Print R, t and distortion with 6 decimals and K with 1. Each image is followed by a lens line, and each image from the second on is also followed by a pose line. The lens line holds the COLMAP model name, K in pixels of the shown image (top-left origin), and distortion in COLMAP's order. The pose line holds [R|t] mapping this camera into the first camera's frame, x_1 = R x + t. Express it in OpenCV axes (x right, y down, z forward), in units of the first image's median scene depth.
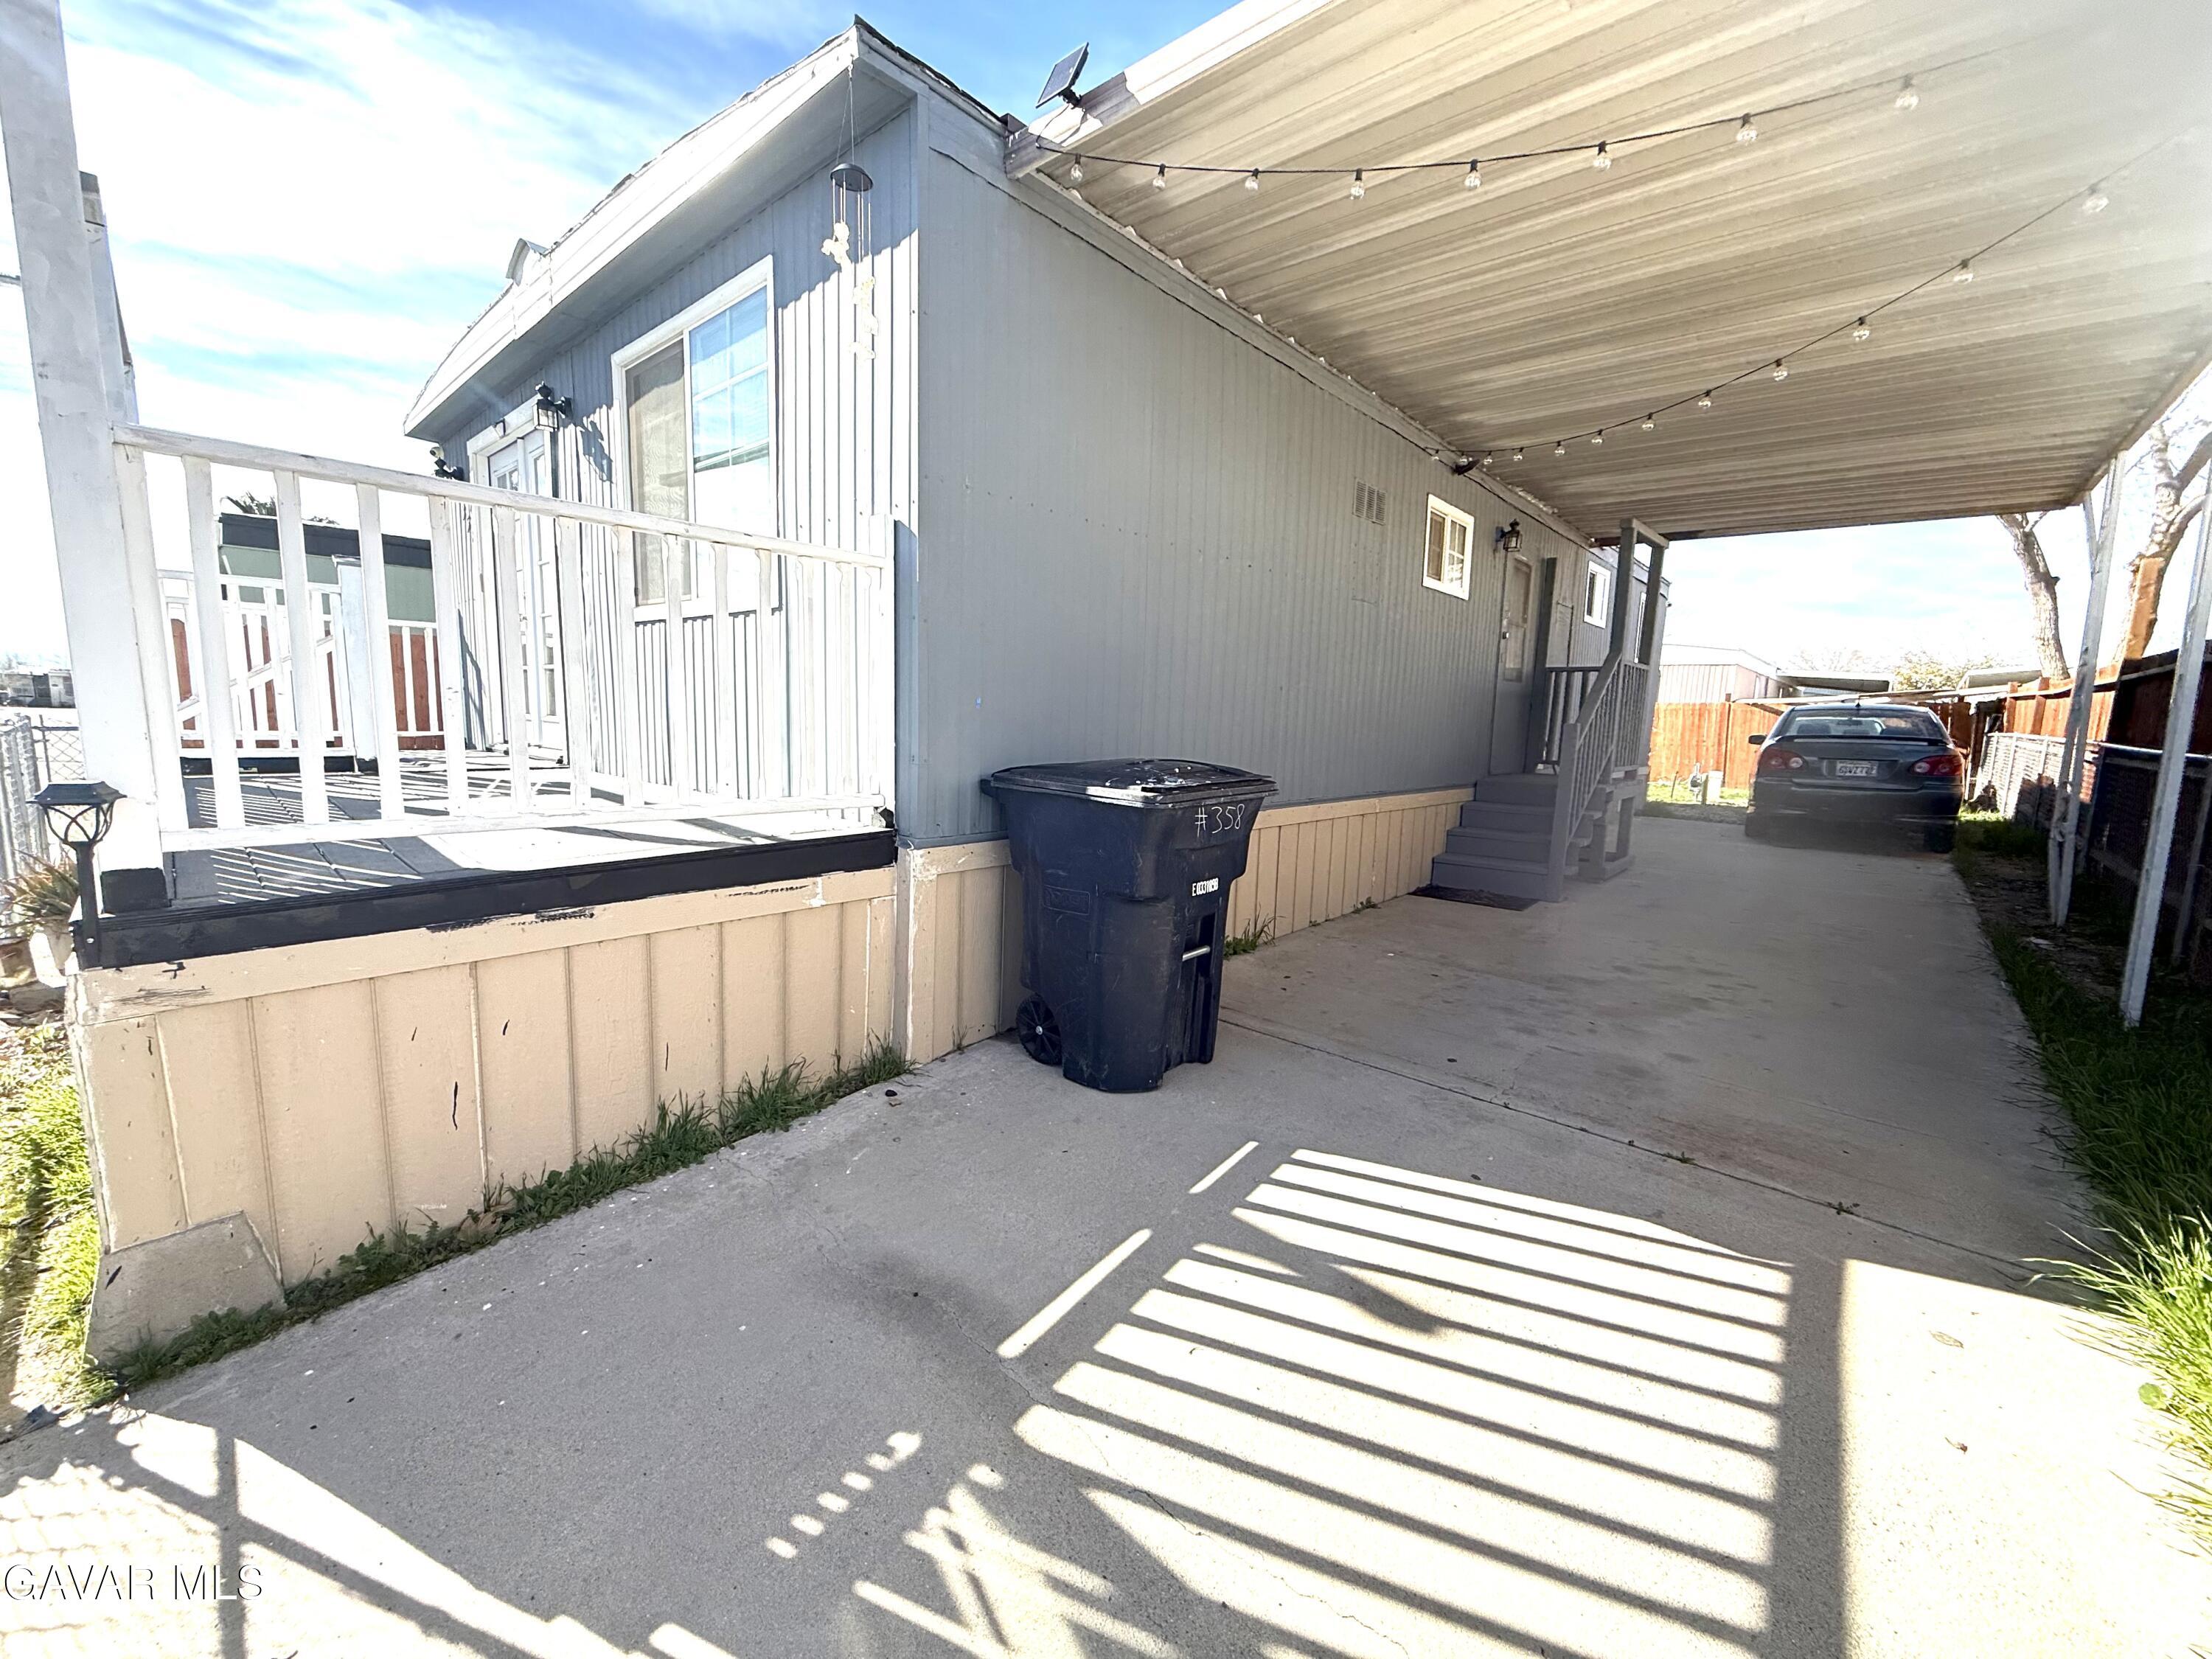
lens RADIAL K [[876.1, 0, 1096.5], [0, 876.1, 827.8], [0, 0, 1]] dist [0.002911, 0.000210]
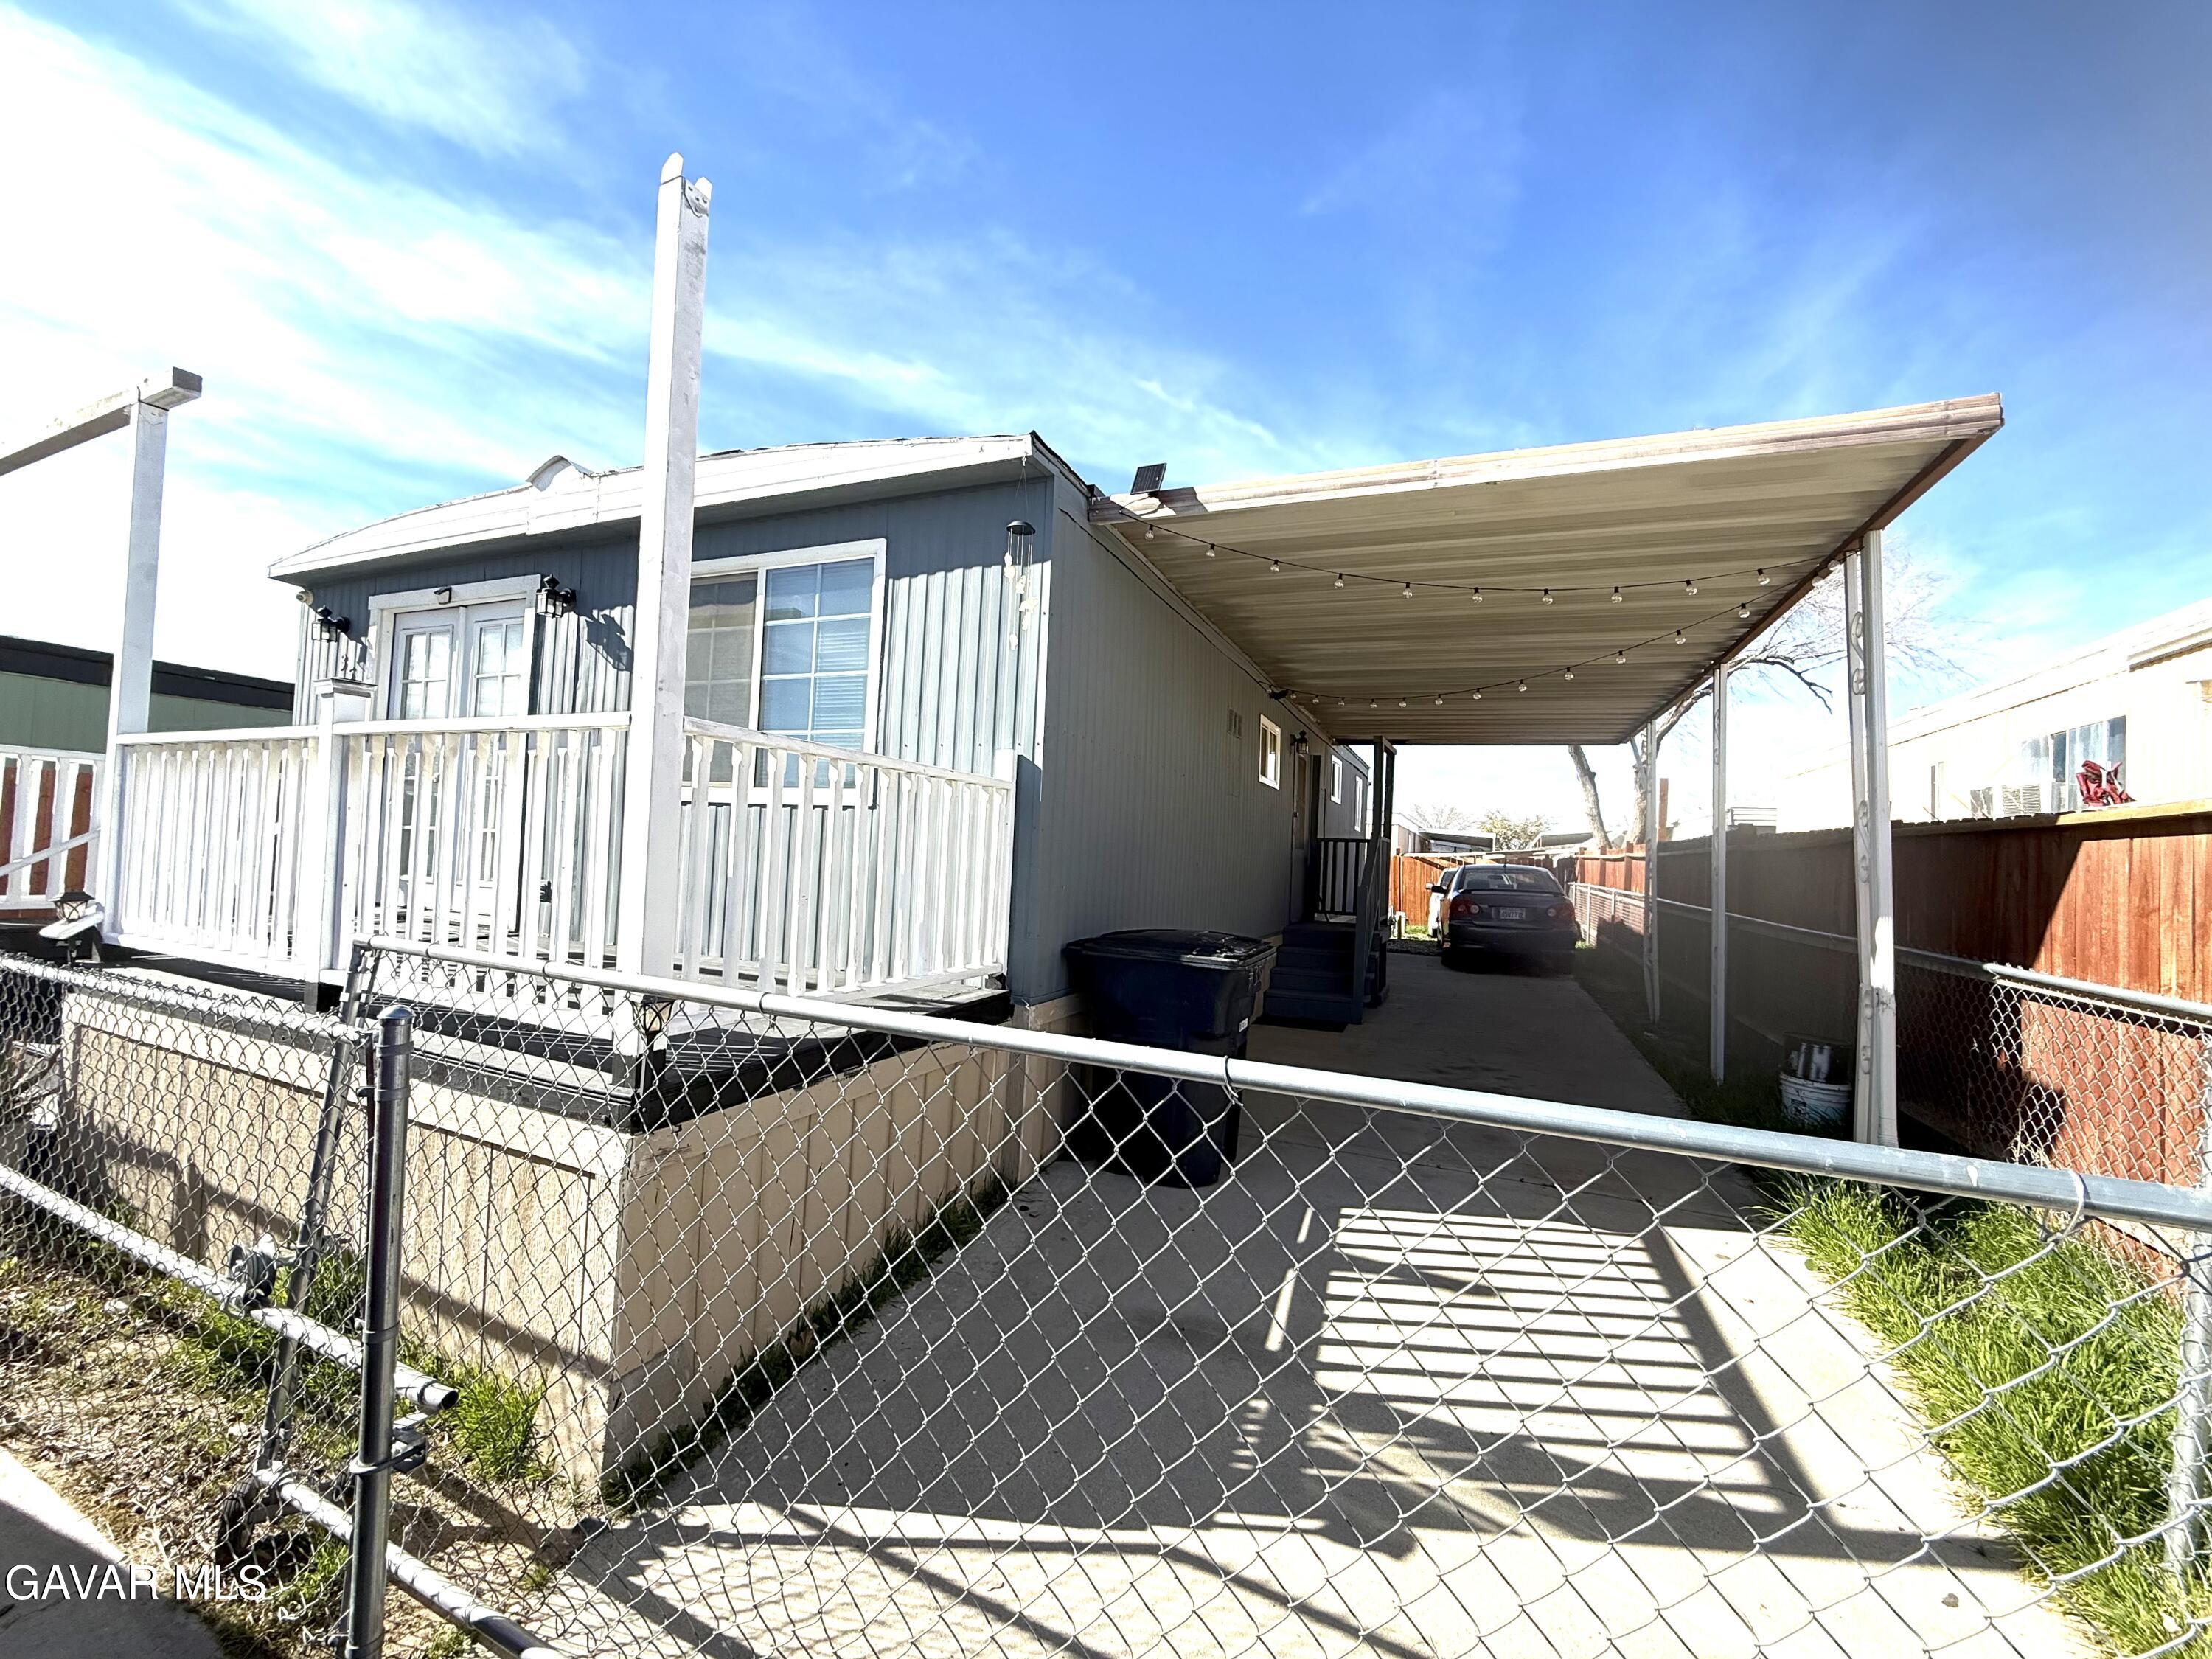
lens RADIAL K [[876.1, 0, 1106.9], [0, 876.1, 827.6], [0, 0, 1]] dist [0.002911, 0.000210]
pose [[0.945888, 0.021224, 0.323799, -0.470525], [0.029623, 0.988044, -0.151298, -0.032148], [-0.323139, 0.152703, 0.933950, -0.236153]]
